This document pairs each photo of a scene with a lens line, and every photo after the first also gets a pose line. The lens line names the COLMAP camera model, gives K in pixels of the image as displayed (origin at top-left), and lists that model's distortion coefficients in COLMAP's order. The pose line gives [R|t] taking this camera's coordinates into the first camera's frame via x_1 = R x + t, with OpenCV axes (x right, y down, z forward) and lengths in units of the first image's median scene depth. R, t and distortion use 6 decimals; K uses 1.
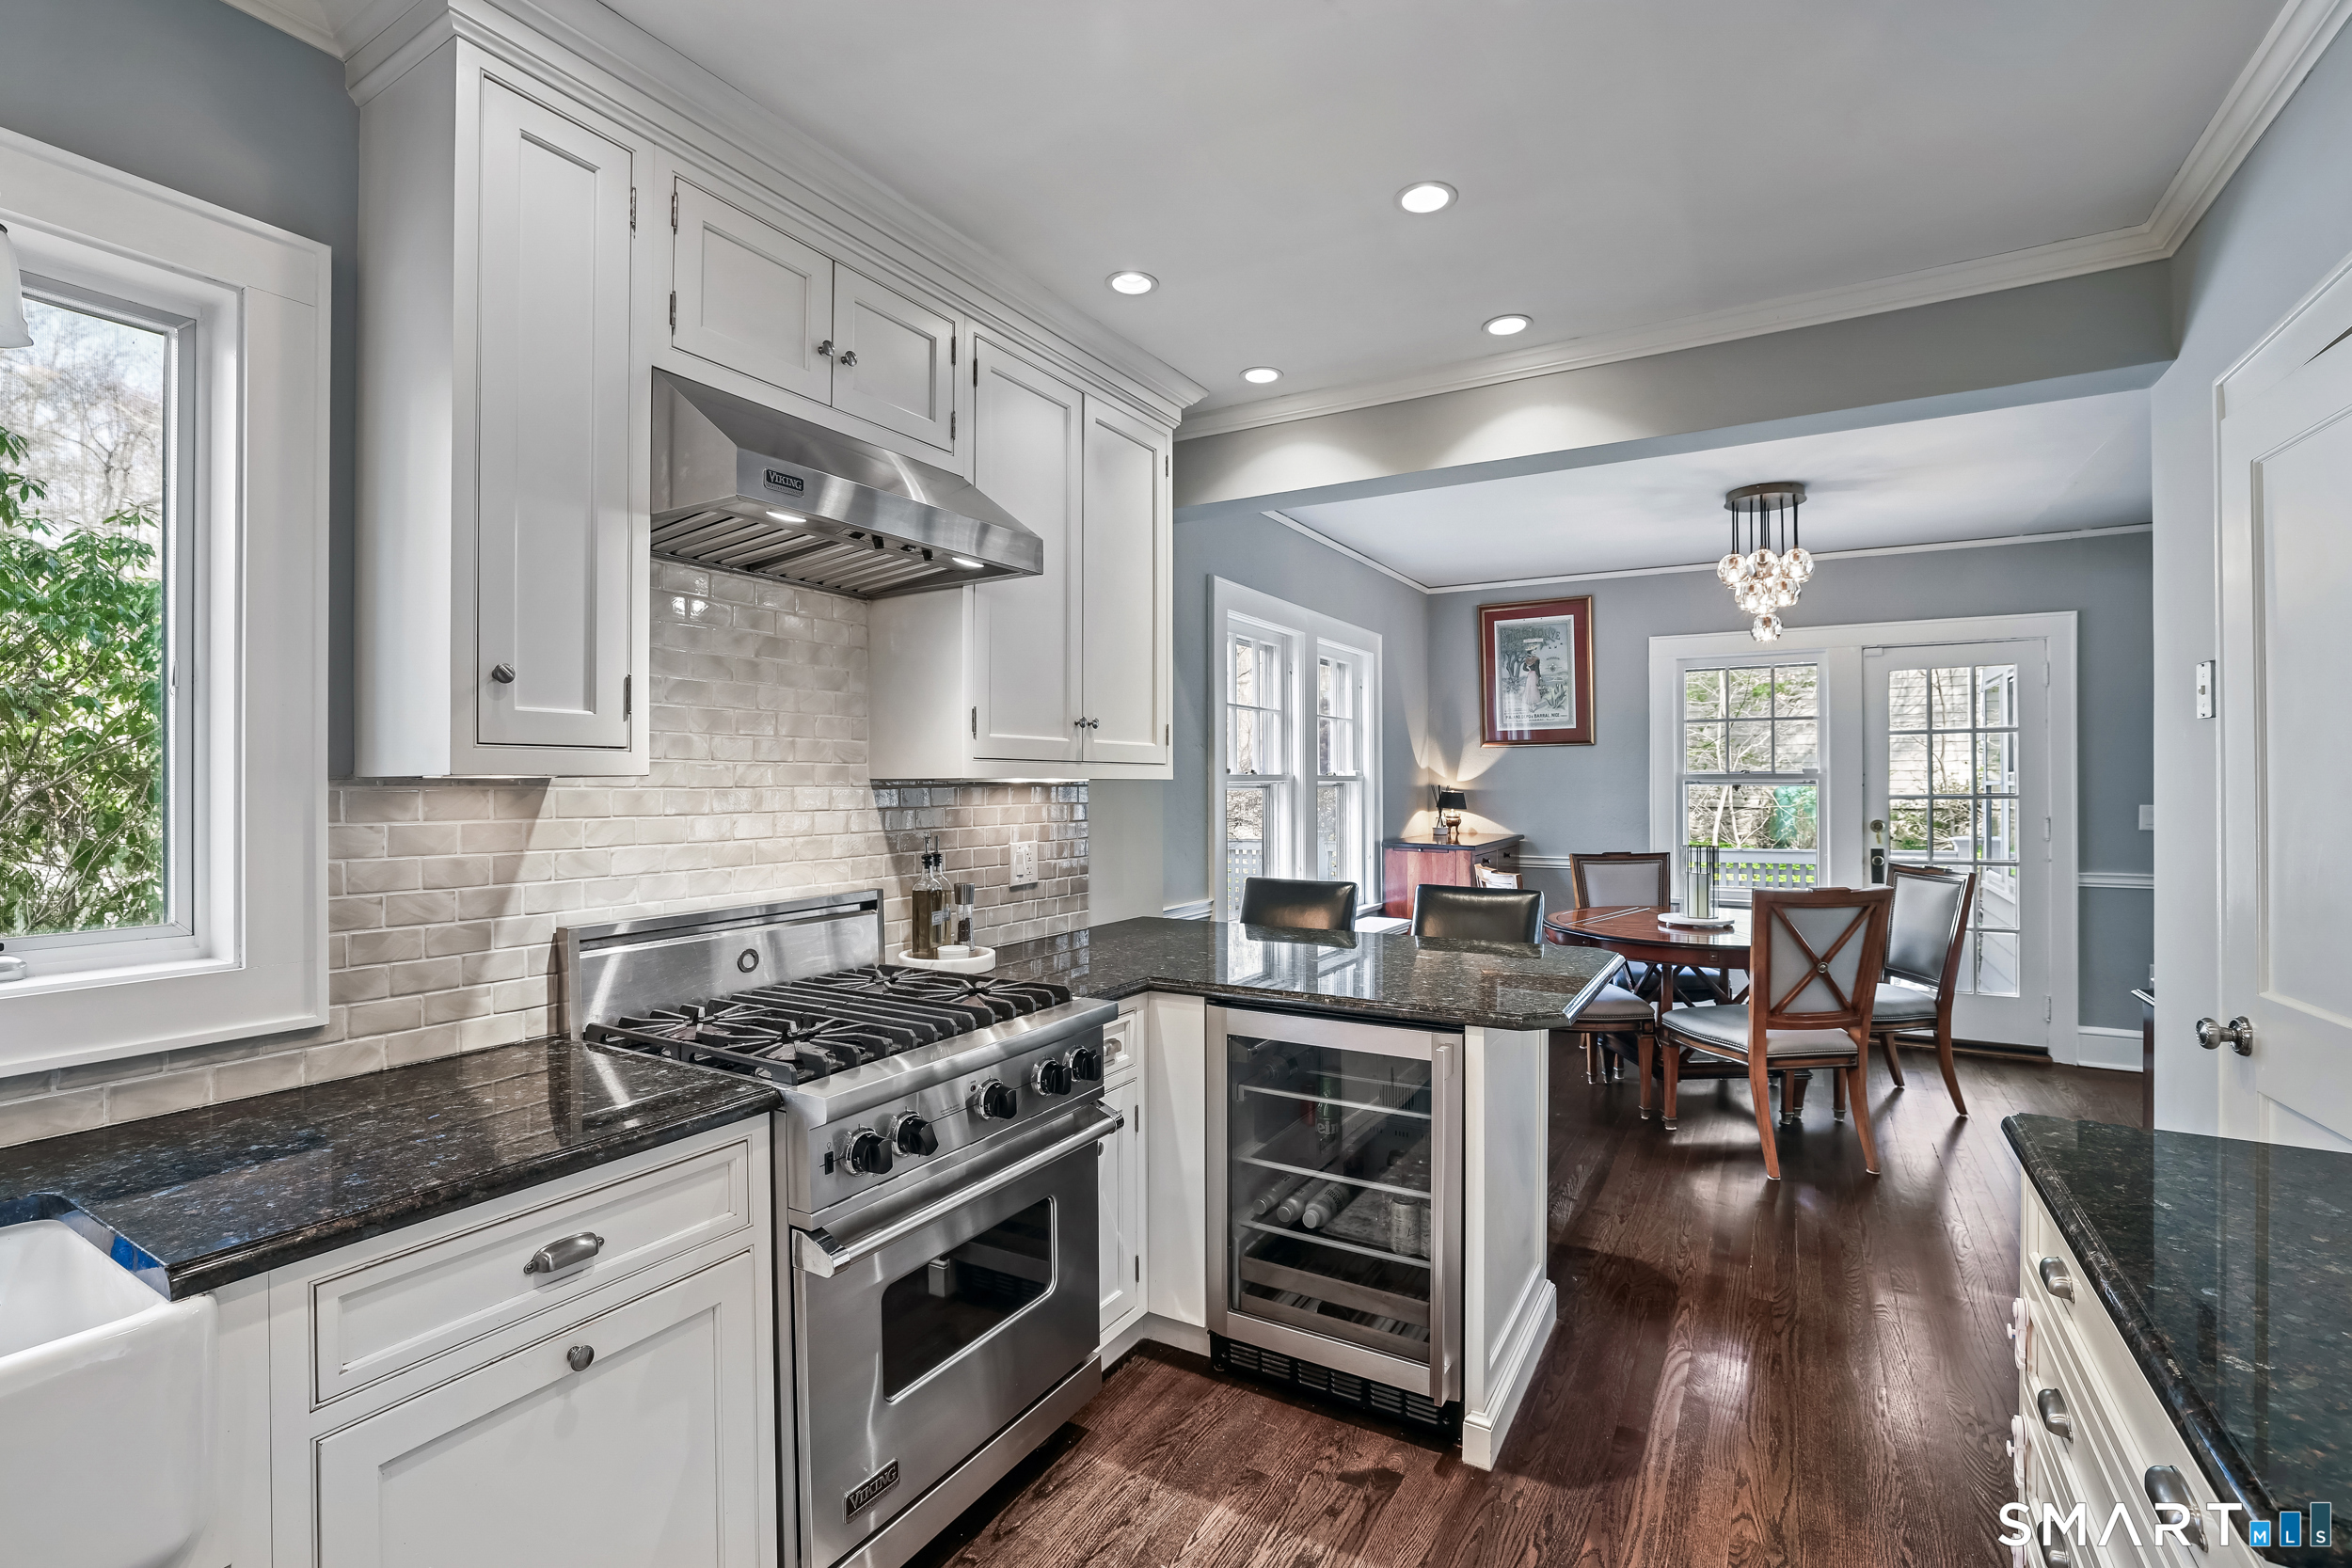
lens RADIAL K [[1055.7, 0, 1195.5], [0, 1055.7, 777.3], [0, 0, 1]] dist [-0.039833, 0.012927]
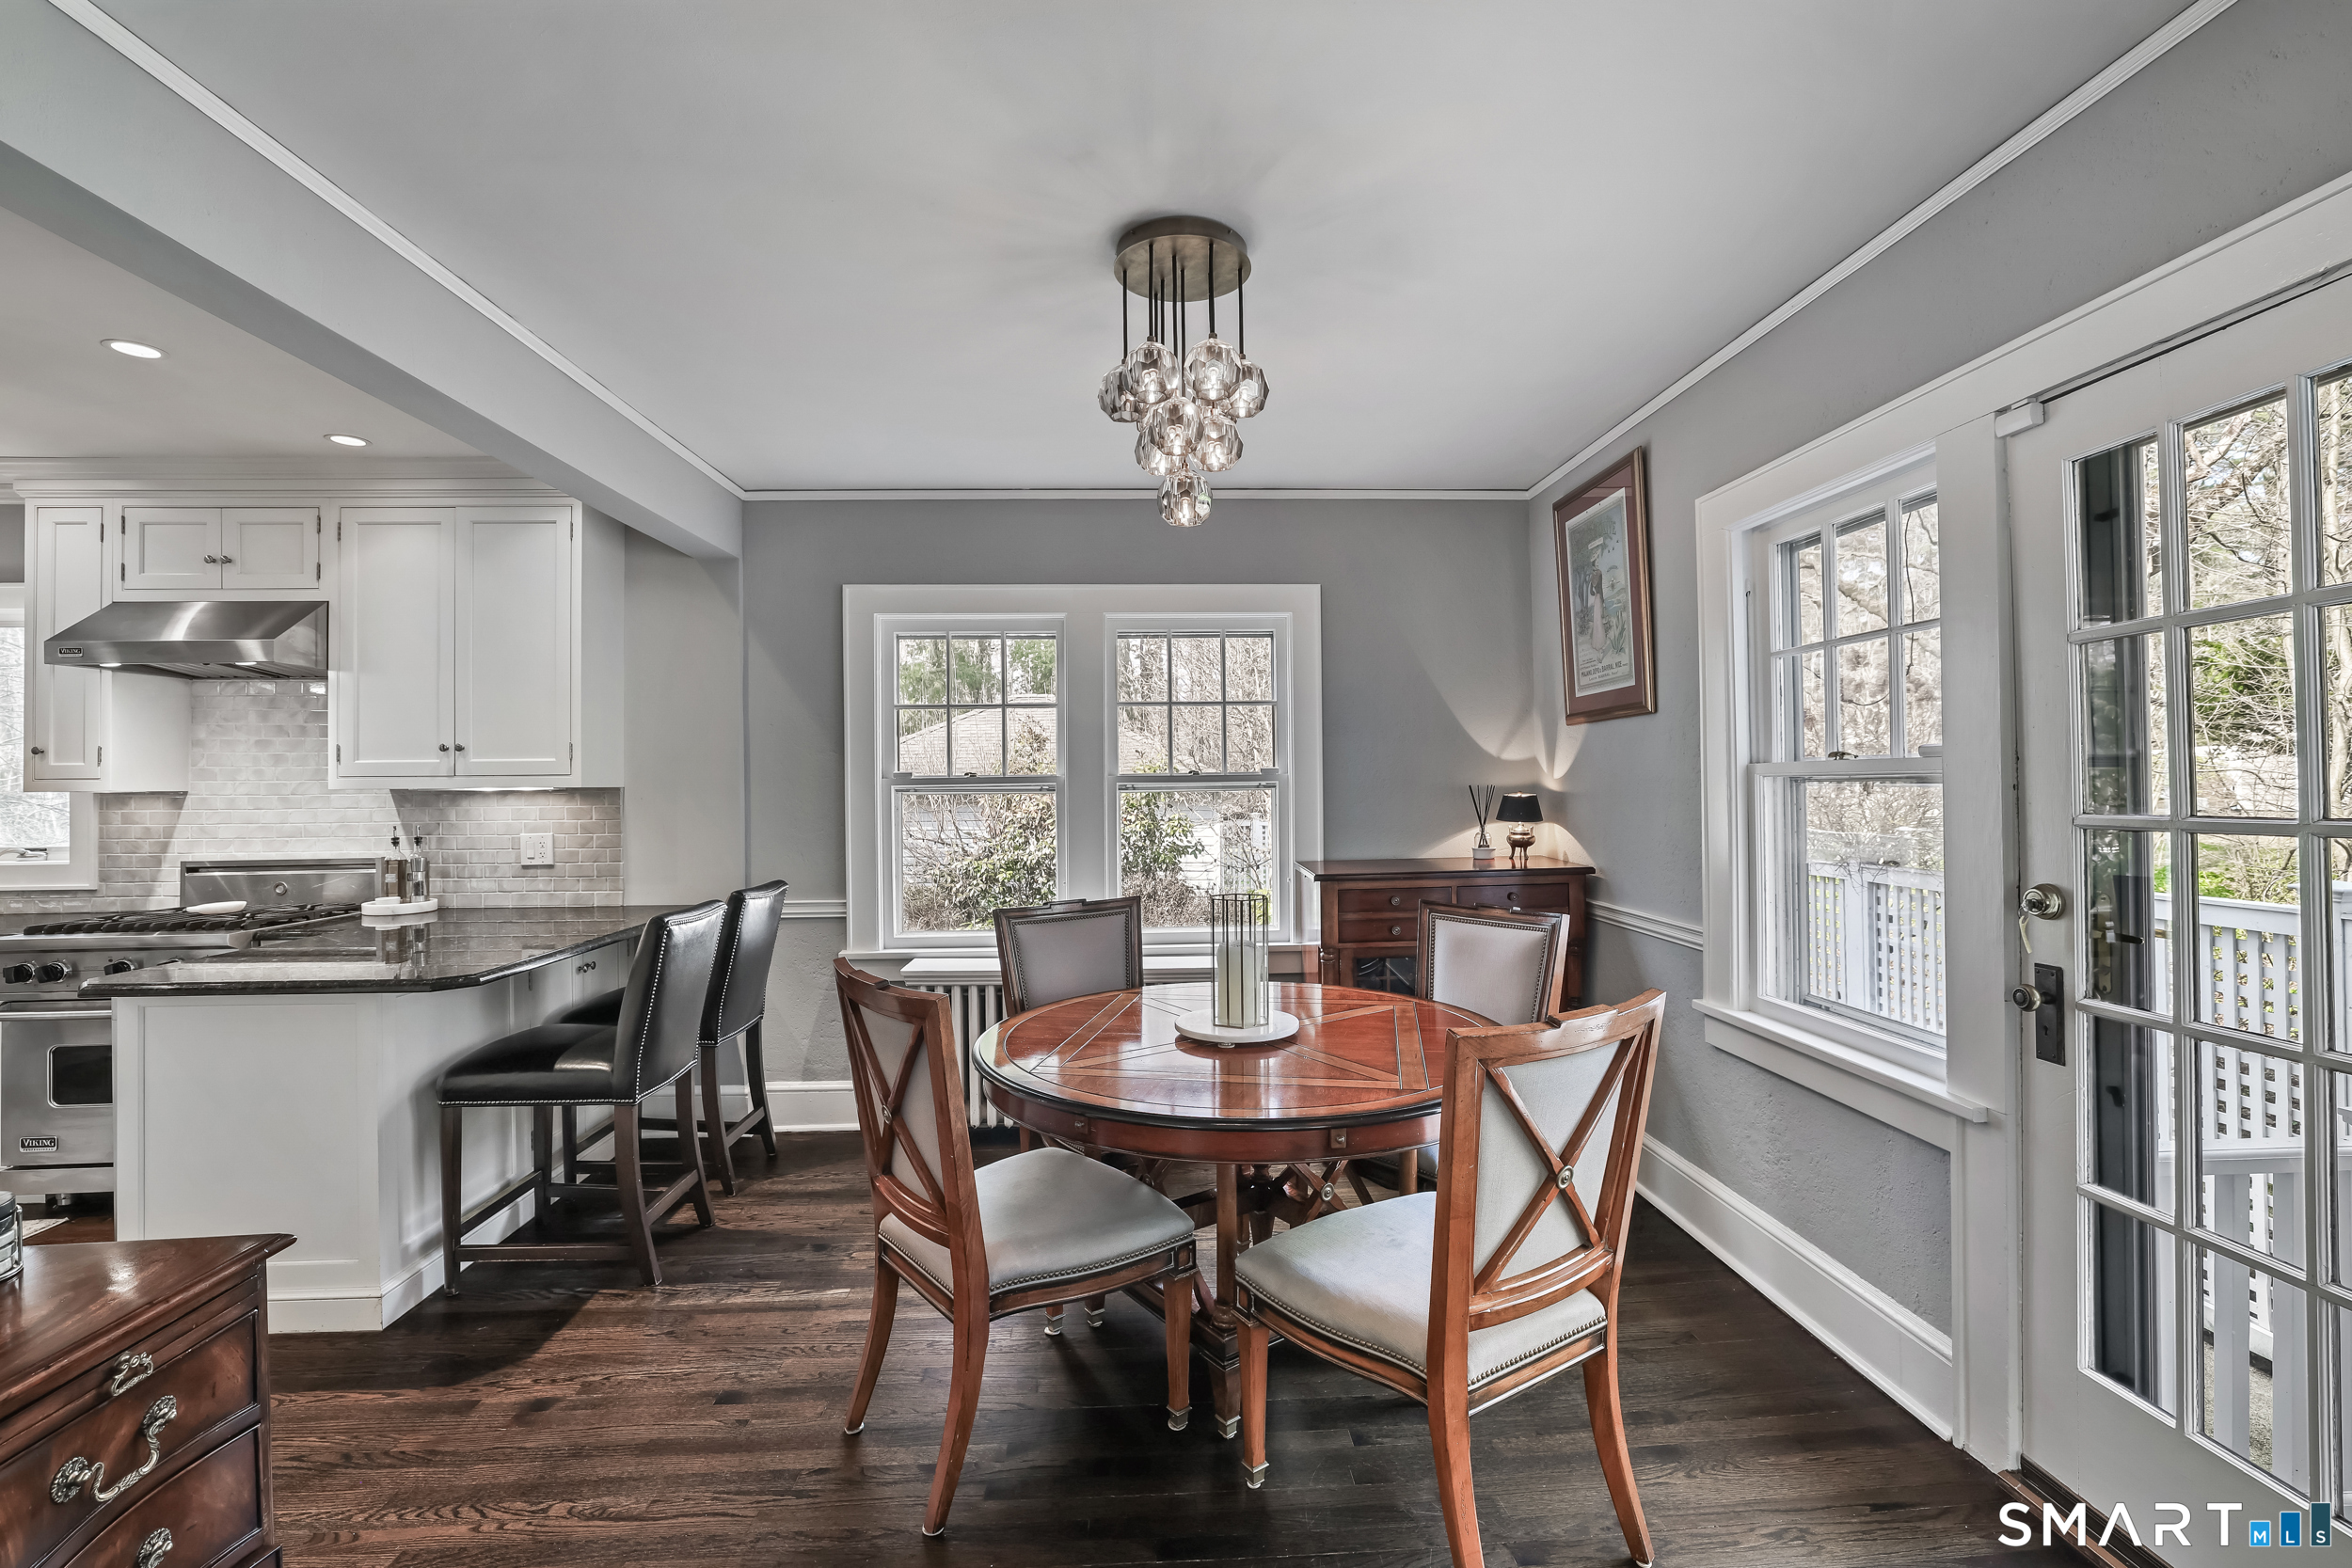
lens RADIAL K [[1021.4, 0, 1188.6], [0, 1021.4, 775.7], [0, 0, 1]] dist [-0.038974, 0.012279]
pose [[0.543903, -0.009629, -0.839093, 1.595728], [0.013448, 0.999906, -0.002757, 0.001484], [0.839040, -0.009784, 0.543981, 1.152612]]
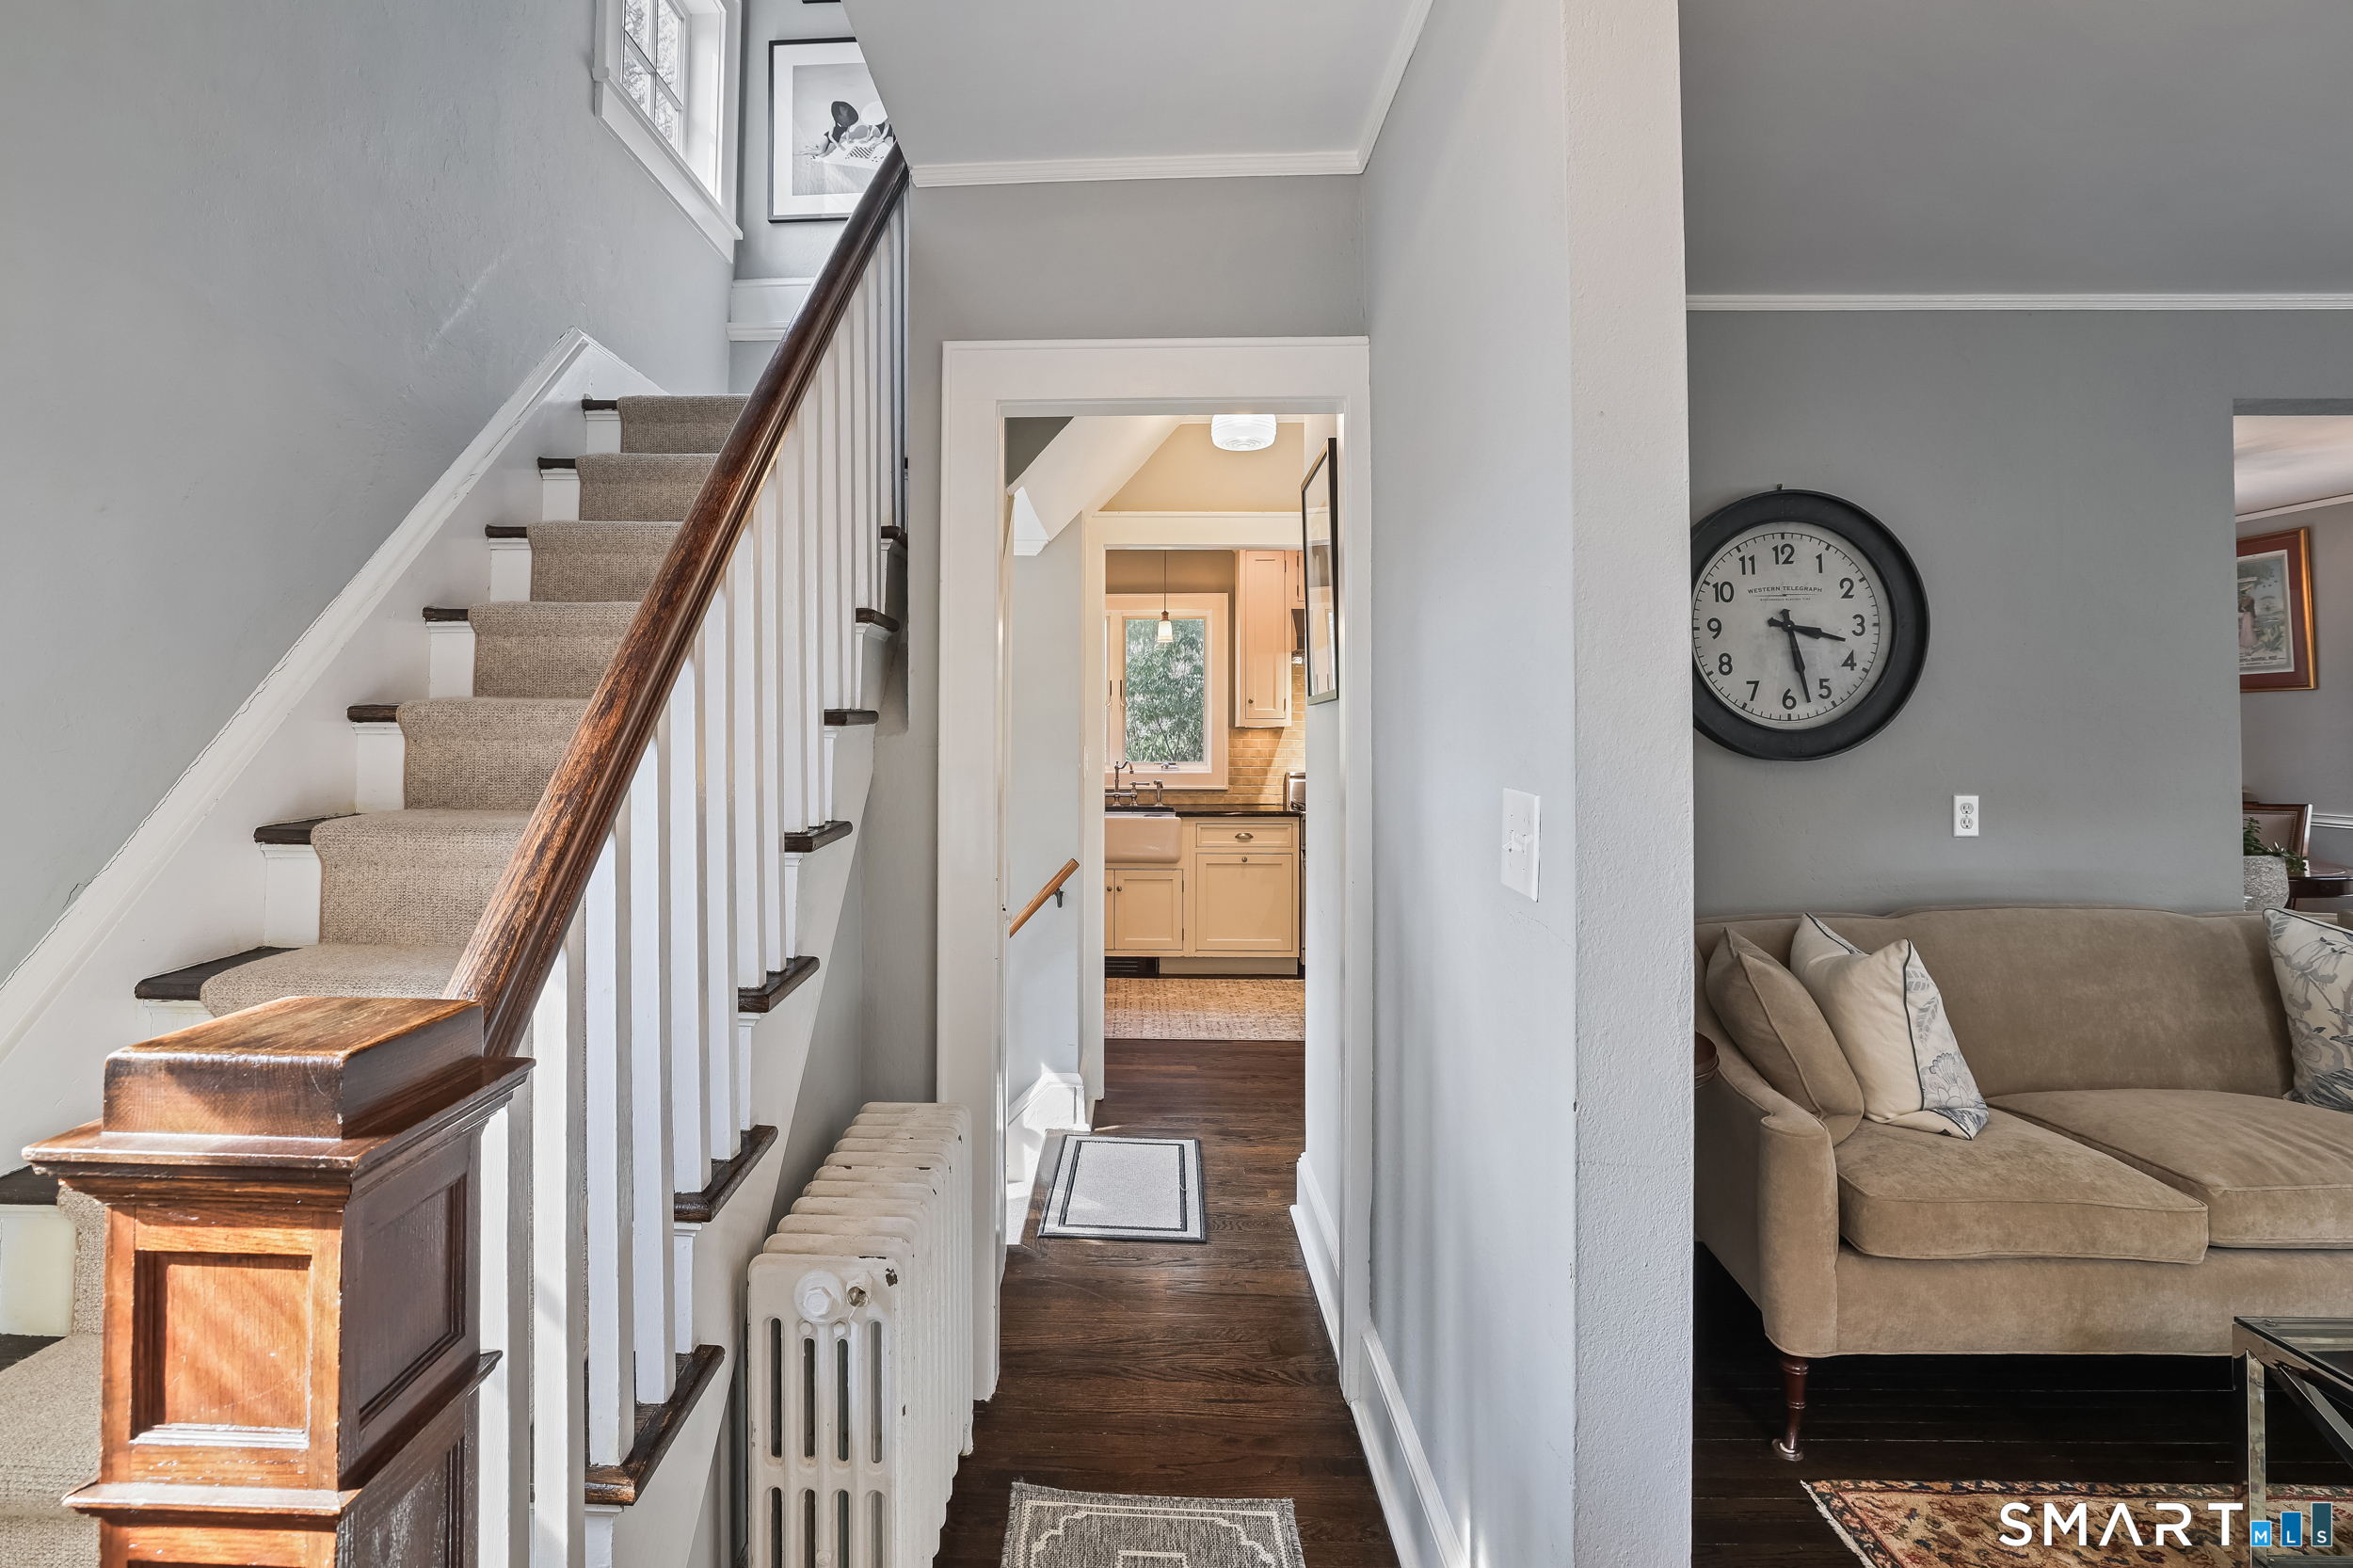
lens RADIAL K [[1142.4, 0, 1109.0], [0, 1142.4, 708.1], [0, 0, 1]] dist [-0.026924, 0.007874]
pose [[0.474415, -0.014197, -0.880187, 1.698753], [0.003434, 0.999892, -0.014277, -0.008195], [0.880295, 0.003750, 0.474413, -0.903708]]
